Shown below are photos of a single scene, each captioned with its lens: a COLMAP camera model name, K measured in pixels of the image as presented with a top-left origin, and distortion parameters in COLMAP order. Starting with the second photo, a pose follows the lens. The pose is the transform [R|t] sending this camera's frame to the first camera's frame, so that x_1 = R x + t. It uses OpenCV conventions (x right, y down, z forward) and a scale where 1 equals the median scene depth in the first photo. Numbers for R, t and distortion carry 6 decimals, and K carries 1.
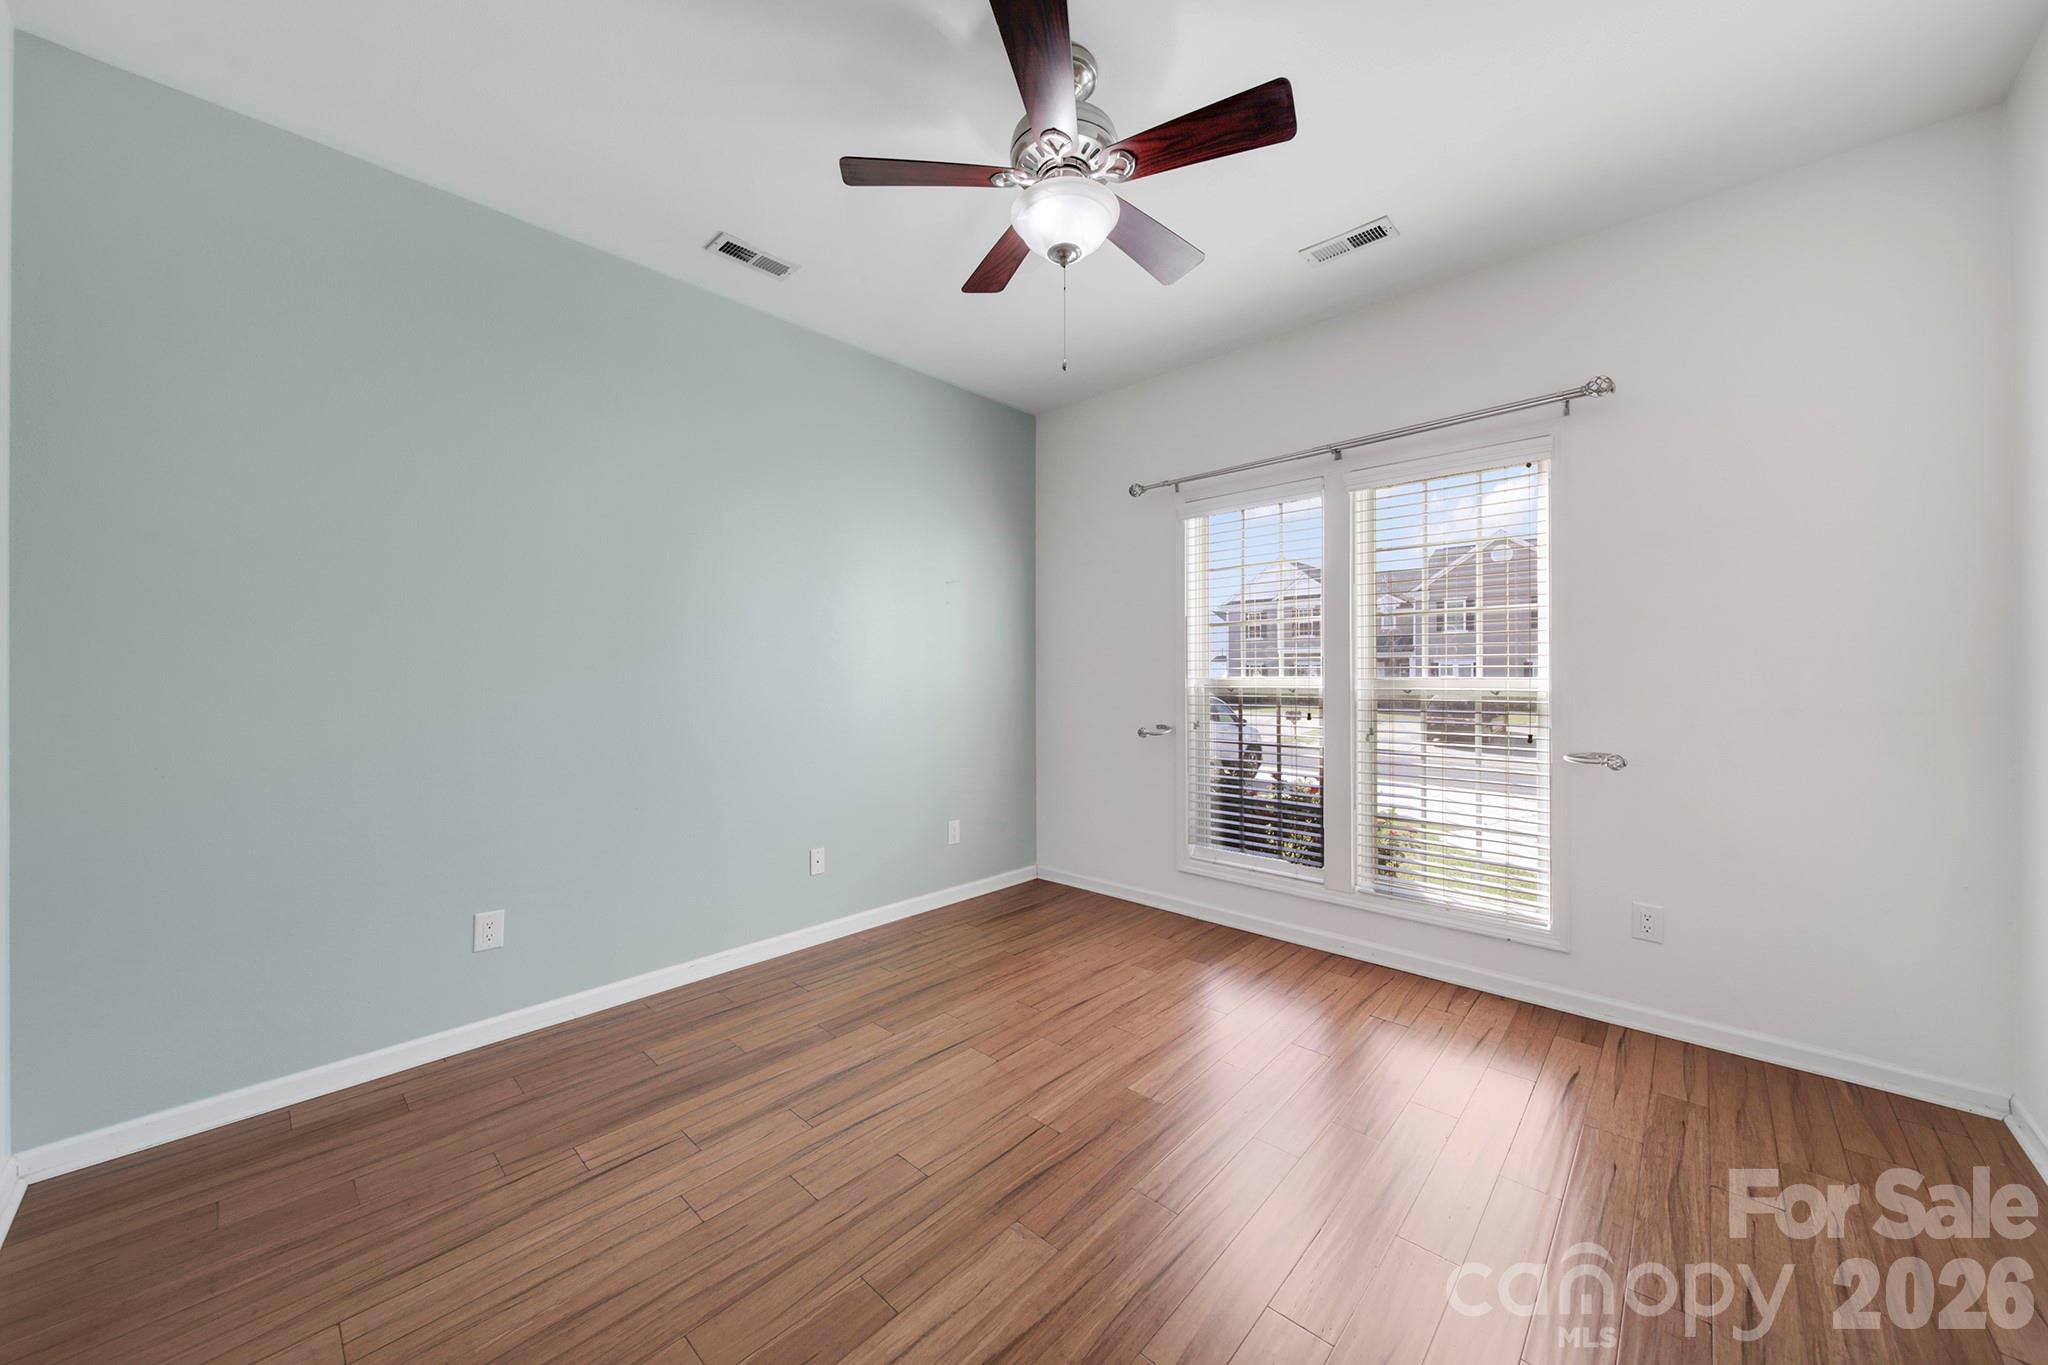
lens RADIAL K [[722.9, 0, 1033.7], [0, 722.9, 672.0], [0, 0, 1]] dist [-0.000850, -0.000100]
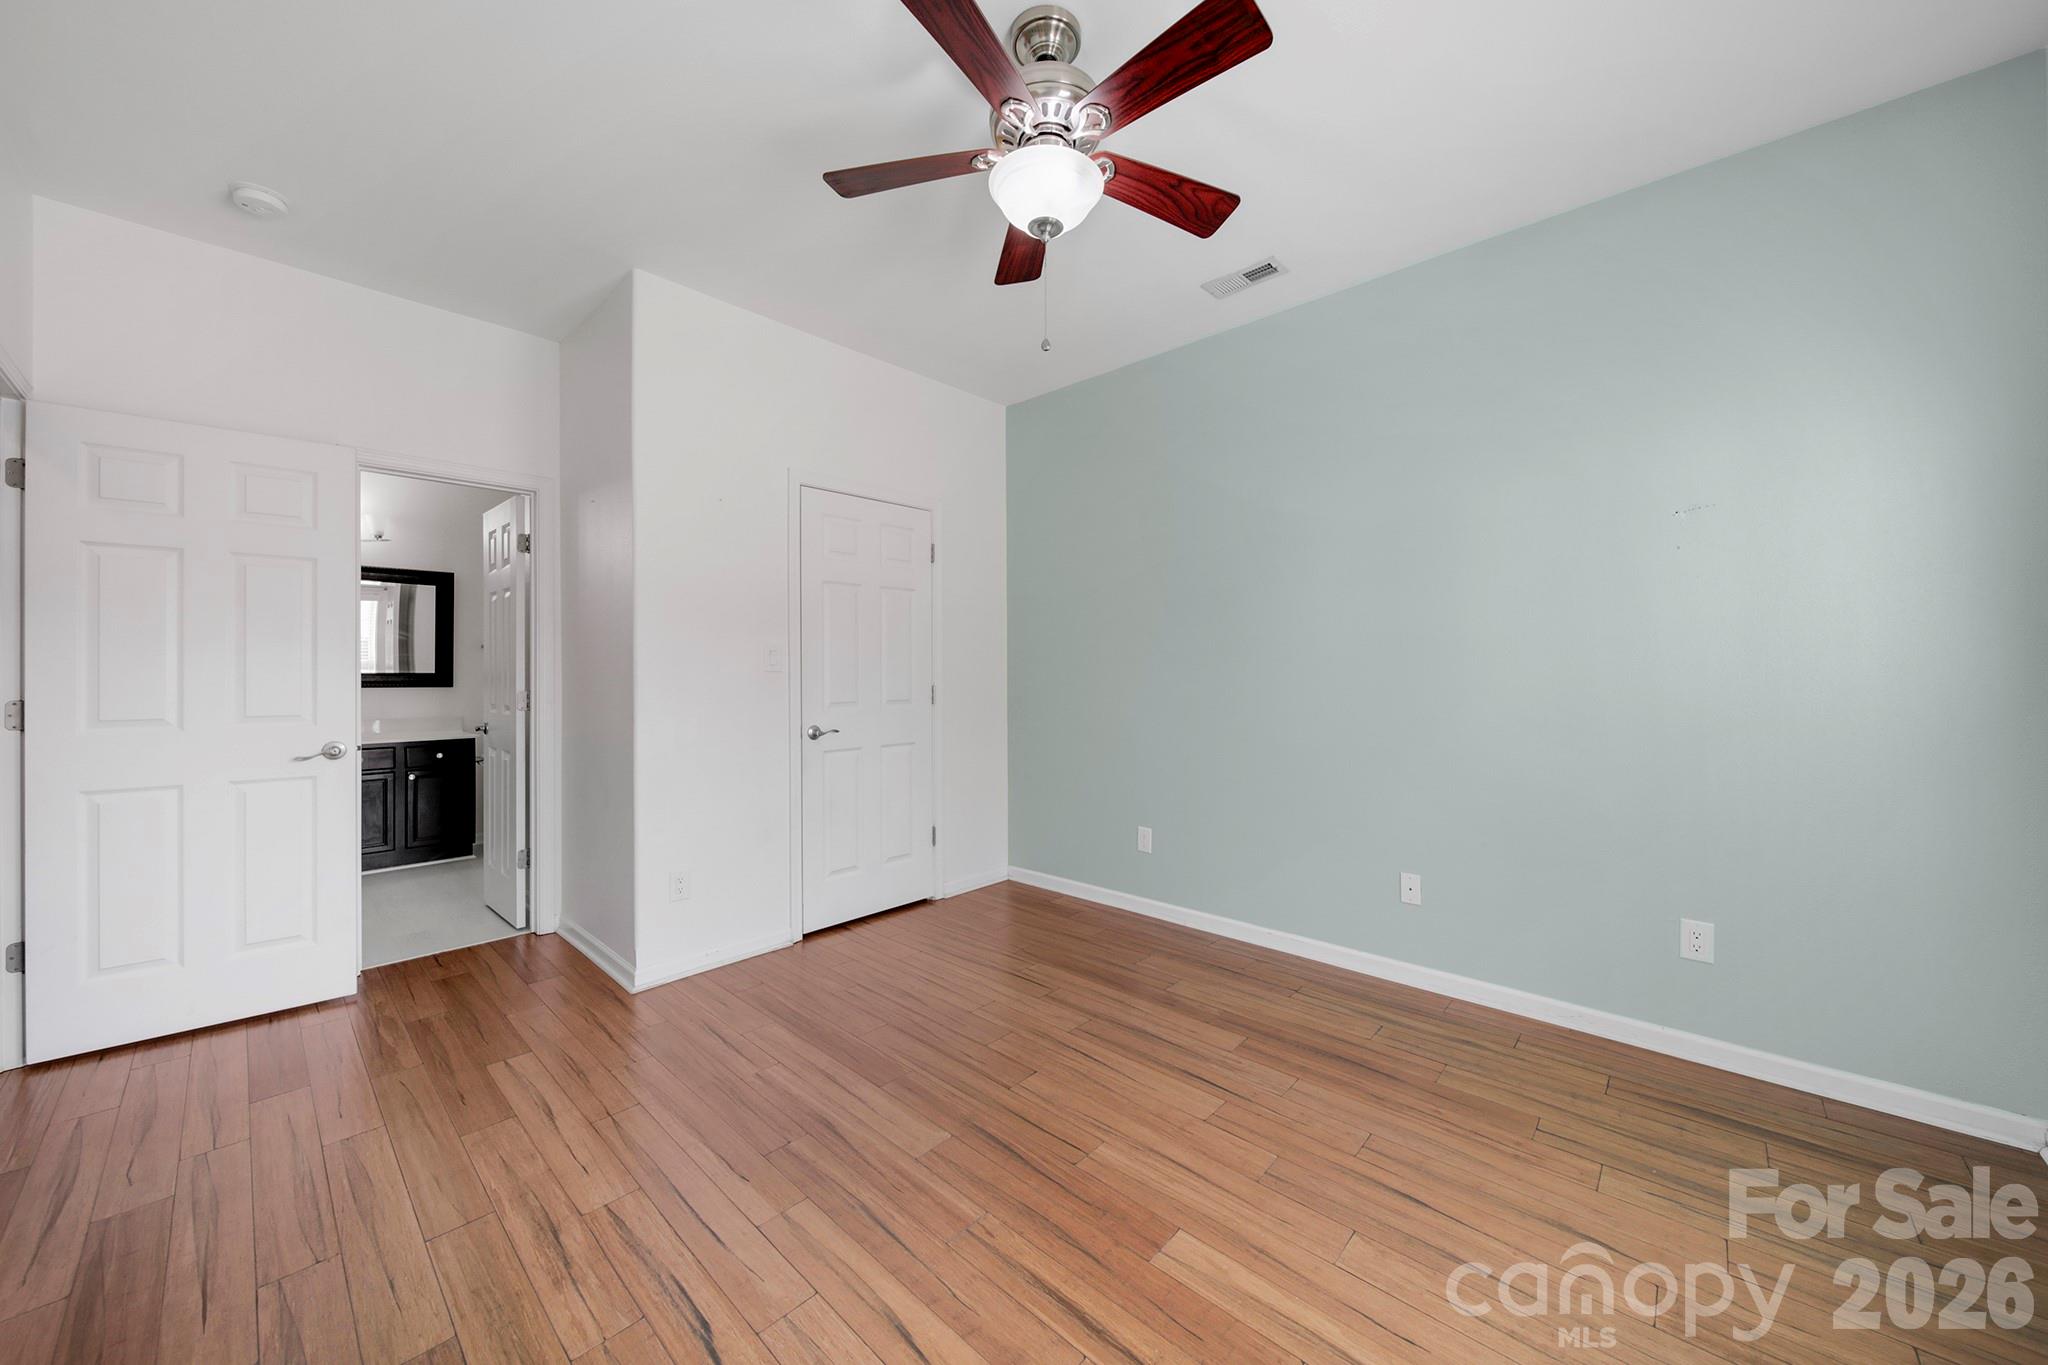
lens RADIAL K [[722.9, 0, 1024.0], [0, 722.9, 679.3], [0, 0, 1]] dist [-0.000850, -0.000100]
pose [[0.007122, 0.020349, -0.999768, 0.744896], [0.012857, 0.999708, 0.020439, -0.020290], [0.999892, -0.013000, 0.006858, 0.707975]]
